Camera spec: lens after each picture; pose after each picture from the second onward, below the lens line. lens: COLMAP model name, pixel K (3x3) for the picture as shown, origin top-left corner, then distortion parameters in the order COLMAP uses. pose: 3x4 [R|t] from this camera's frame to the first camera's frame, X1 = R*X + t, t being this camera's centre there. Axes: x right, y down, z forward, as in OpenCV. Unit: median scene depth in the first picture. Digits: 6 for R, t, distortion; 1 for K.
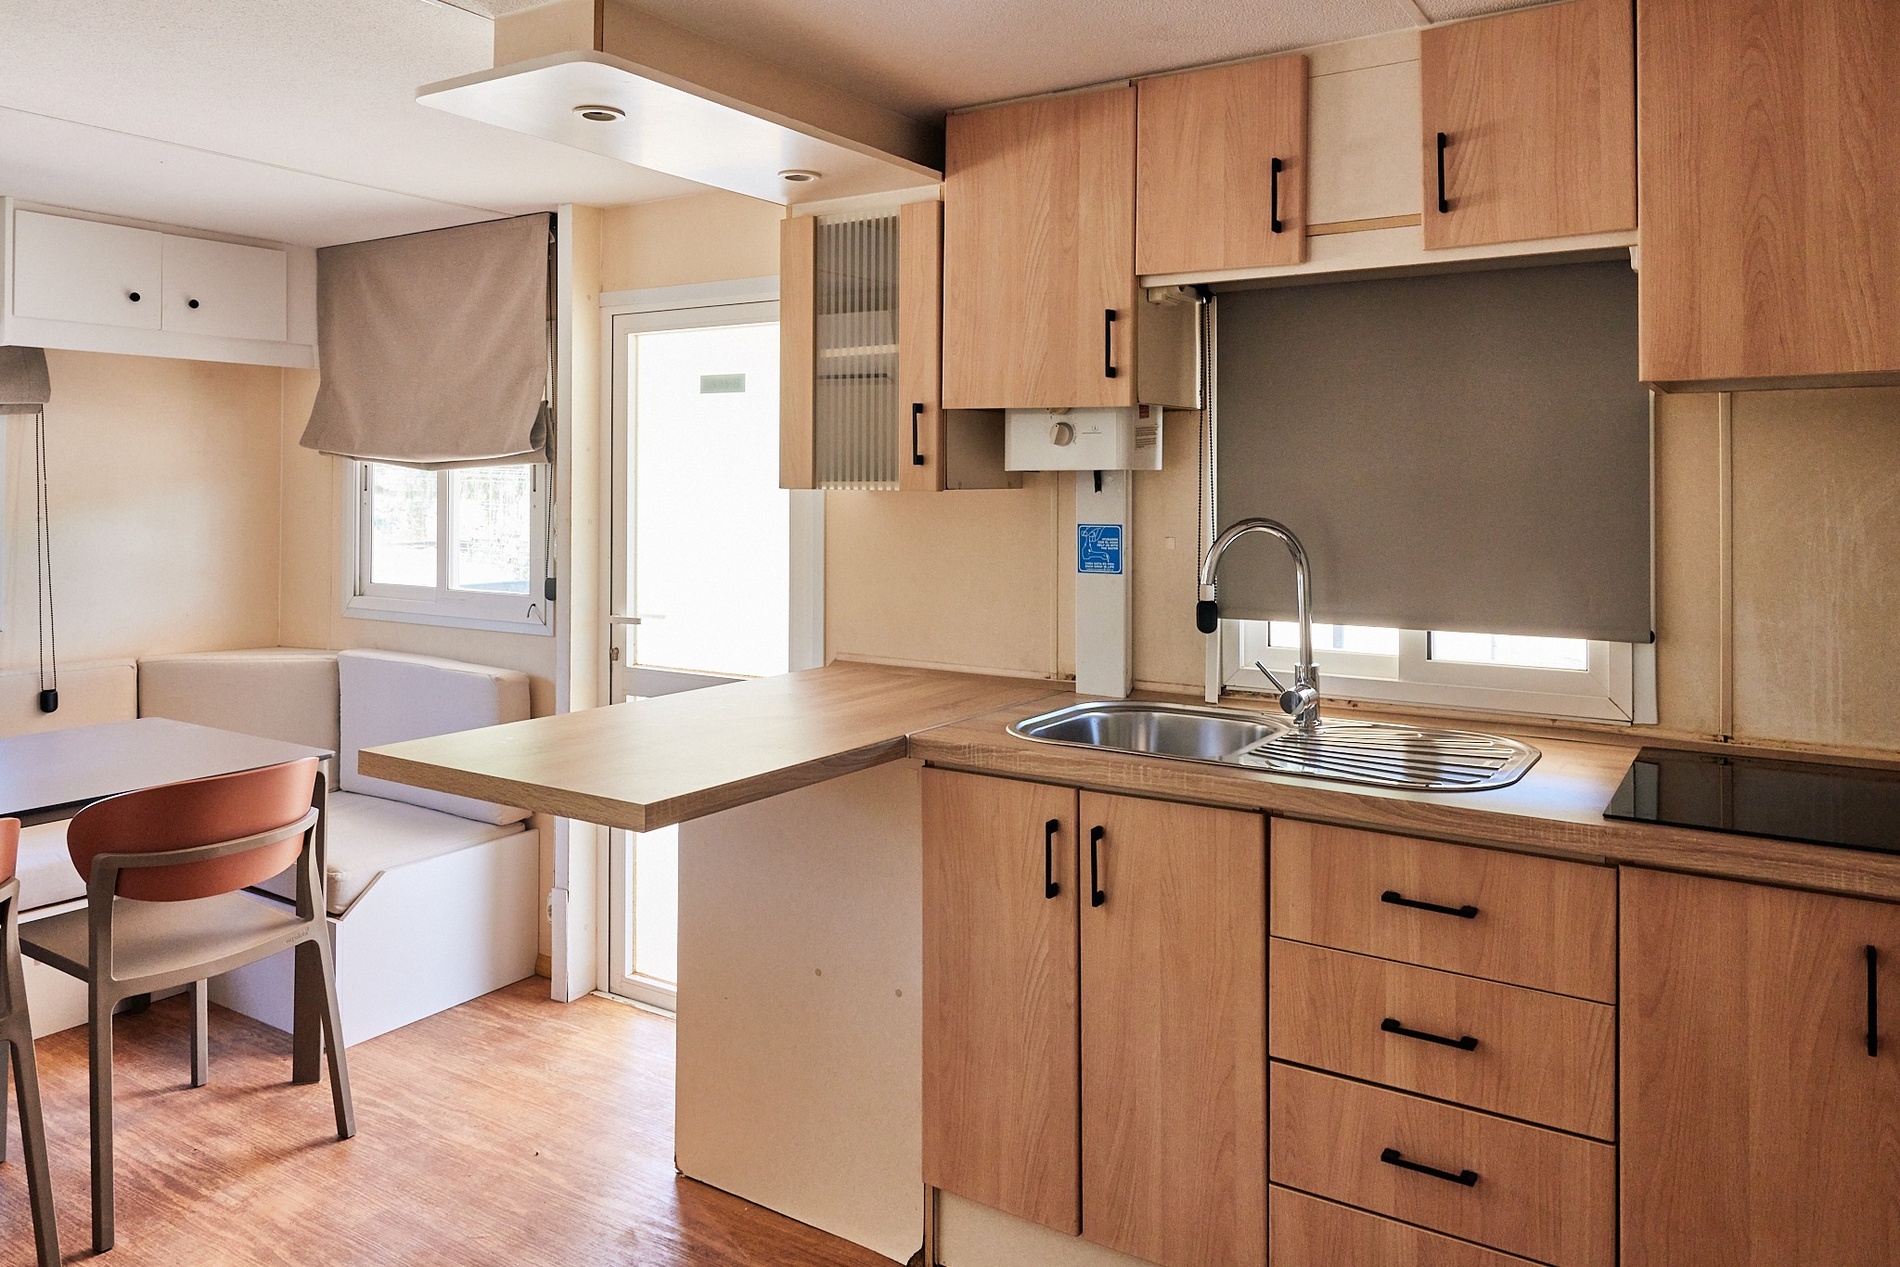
lens RADIAL K [[1316.8, 0, 950.0], [0, 1316.8, 633.5], [0, 0, 1]] dist [0.000756, -0.001623]
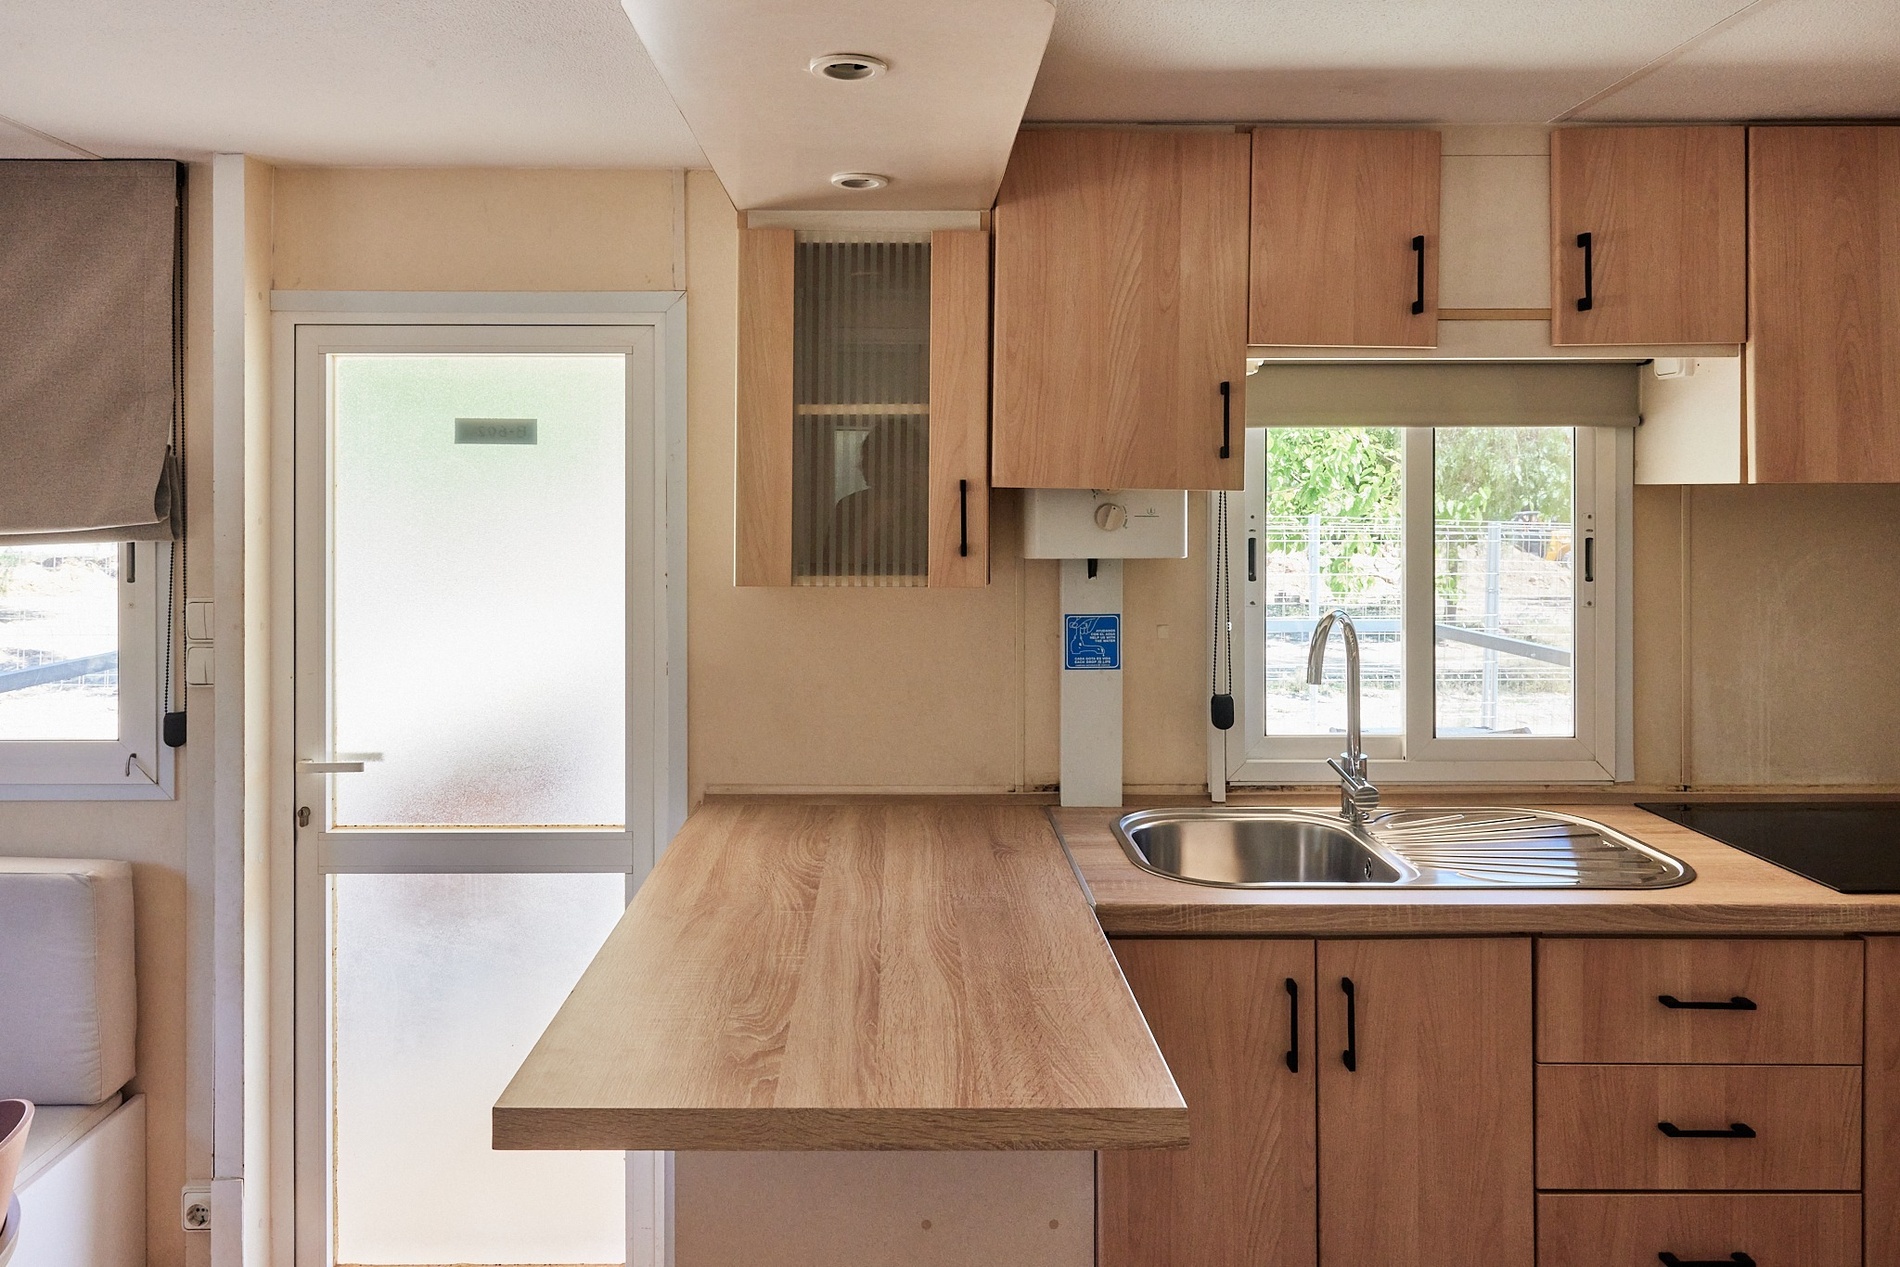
lens RADIAL K [[1316.8, 0, 950.0], [0, 1316.8, 633.5], [0, 0, 1]] dist [0.000756, -0.001623]
pose [[0.837842, -0.057399, 0.542887, -0.453663], [0.064148, 0.997919, 0.006509, -0.083482], [-0.542131, 0.029372, 0.839781, 0.319388]]
